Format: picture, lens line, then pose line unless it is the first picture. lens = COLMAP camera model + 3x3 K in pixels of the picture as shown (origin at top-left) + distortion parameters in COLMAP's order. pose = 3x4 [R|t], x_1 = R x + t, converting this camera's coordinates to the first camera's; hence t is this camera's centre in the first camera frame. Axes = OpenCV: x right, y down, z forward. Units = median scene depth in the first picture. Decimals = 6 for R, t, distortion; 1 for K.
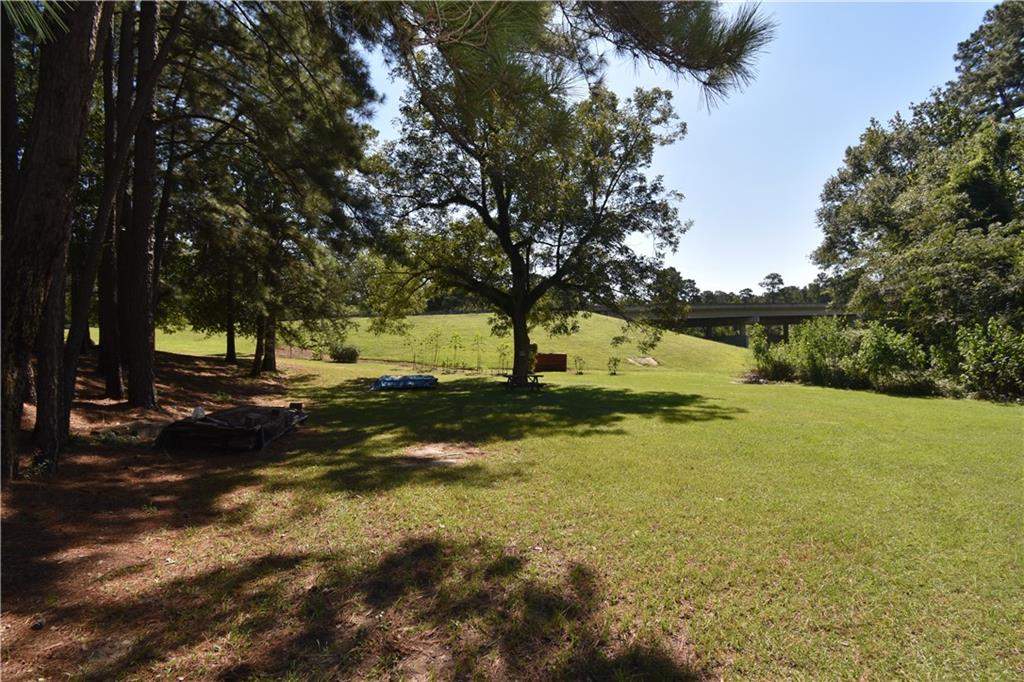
lens RADIAL K [[457.8, 0, 521.8], [0, 457.8, 343.3], [0, 0, 1]] dist [0.017023, -0.026886]
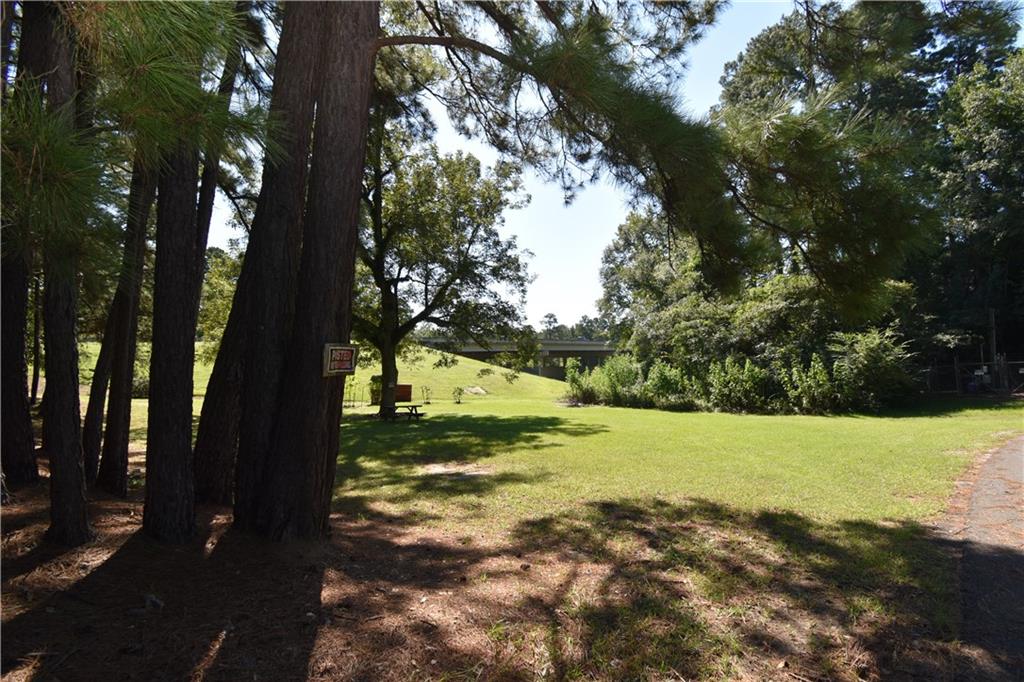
lens RADIAL K [[457.8, 0, 521.8], [0, 457.8, 343.3], [0, 0, 1]] dist [0.017023, -0.026886]
pose [[0.895896, 0.028570, 0.443343, -0.199864], [-0.000022, 0.997933, -0.064264, -0.005131], [-0.444263, 0.057564, 0.894045, -0.062876]]
